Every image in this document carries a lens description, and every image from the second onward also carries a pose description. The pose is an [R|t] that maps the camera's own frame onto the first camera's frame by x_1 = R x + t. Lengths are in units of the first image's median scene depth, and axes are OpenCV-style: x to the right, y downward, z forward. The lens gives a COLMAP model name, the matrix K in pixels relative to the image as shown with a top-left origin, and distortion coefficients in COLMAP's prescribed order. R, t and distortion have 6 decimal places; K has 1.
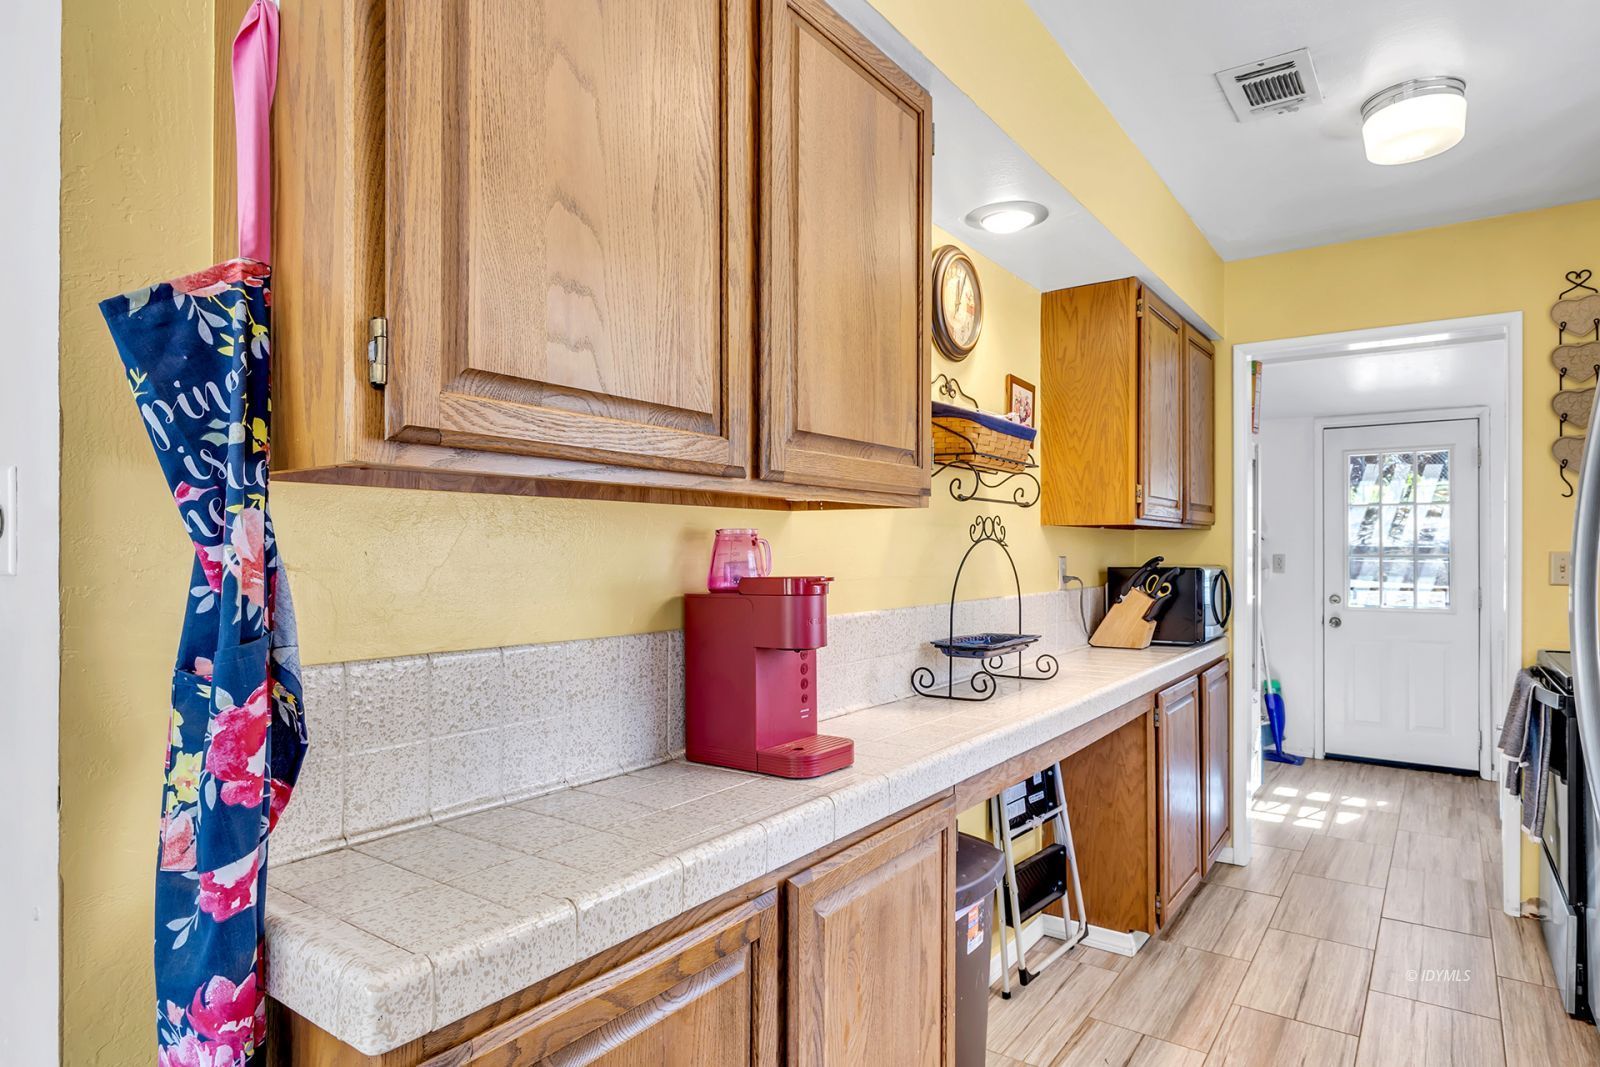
lens RADIAL K [[924.1, 0, 791.0], [0, 924.1, 549.8], [0, 0, 1]] dist [0.001661, -0.002304]
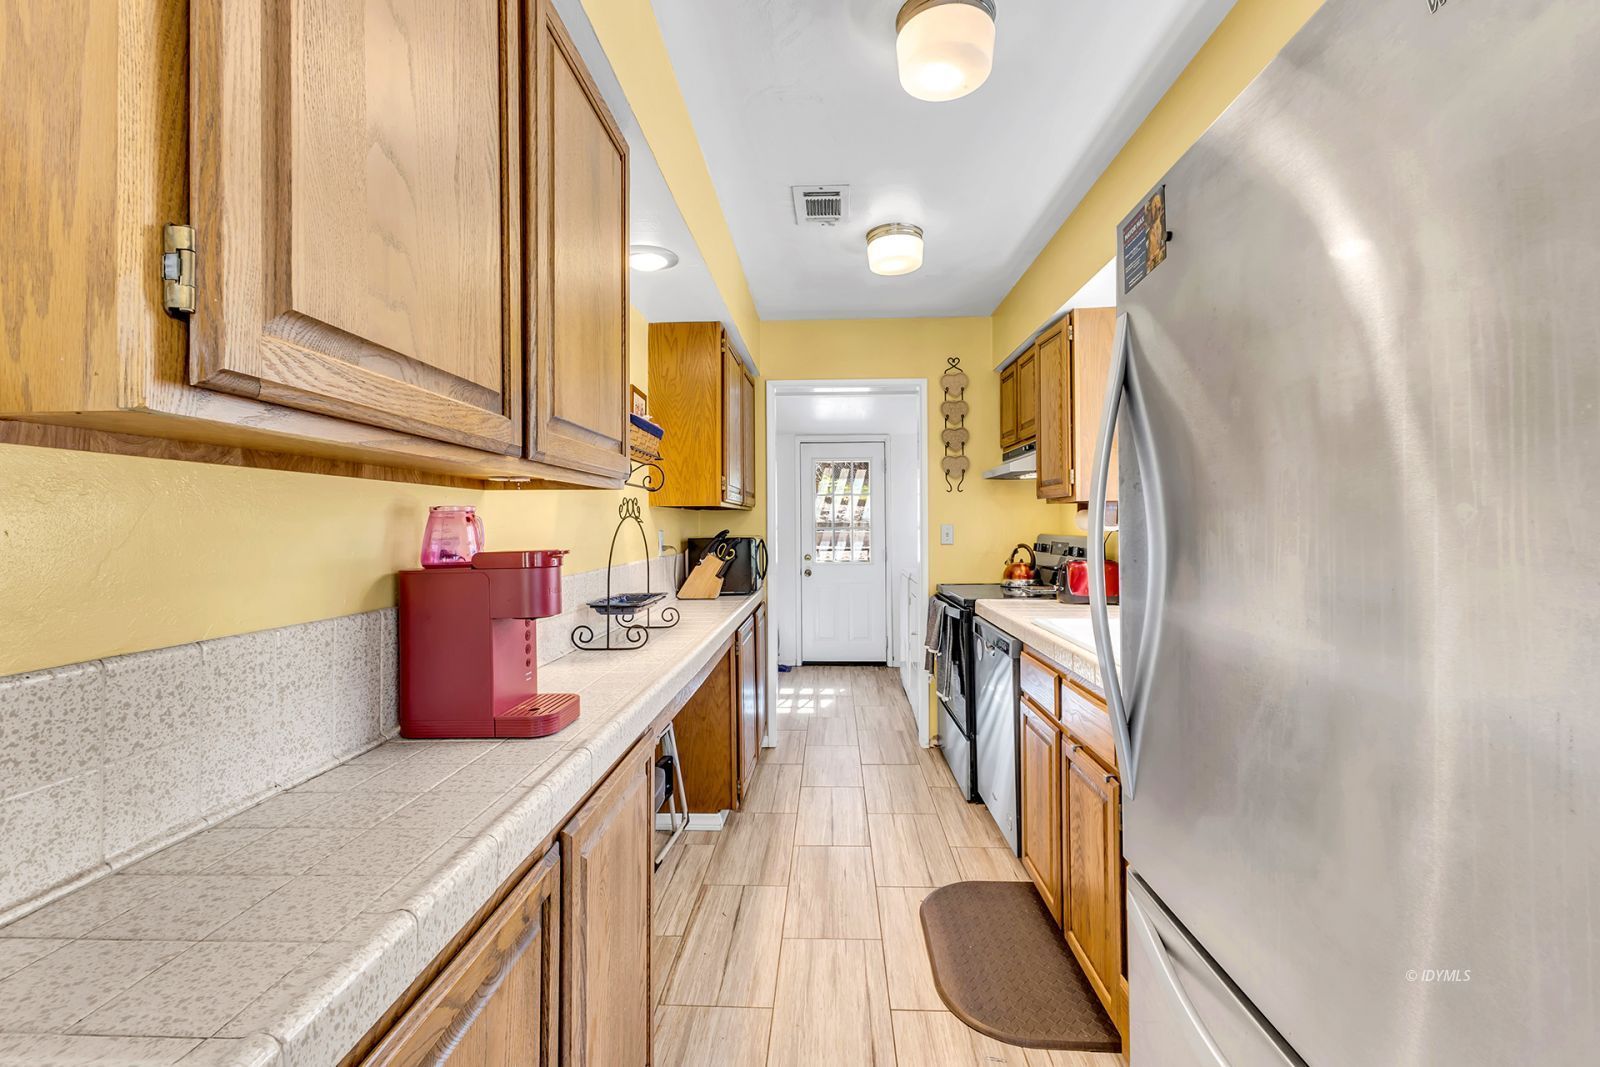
lens RADIAL K [[718.2, 0, 817.2], [0, 718.2, 518.9], [0, 0, 1]] dist [0.014456, -0.002373]
pose [[0.827397, -0.001199, 0.561616, -0.178236], [0.006829, 0.999945, -0.007925, 0.001043], [-0.561576, 0.010392, 0.827360, 0.104591]]
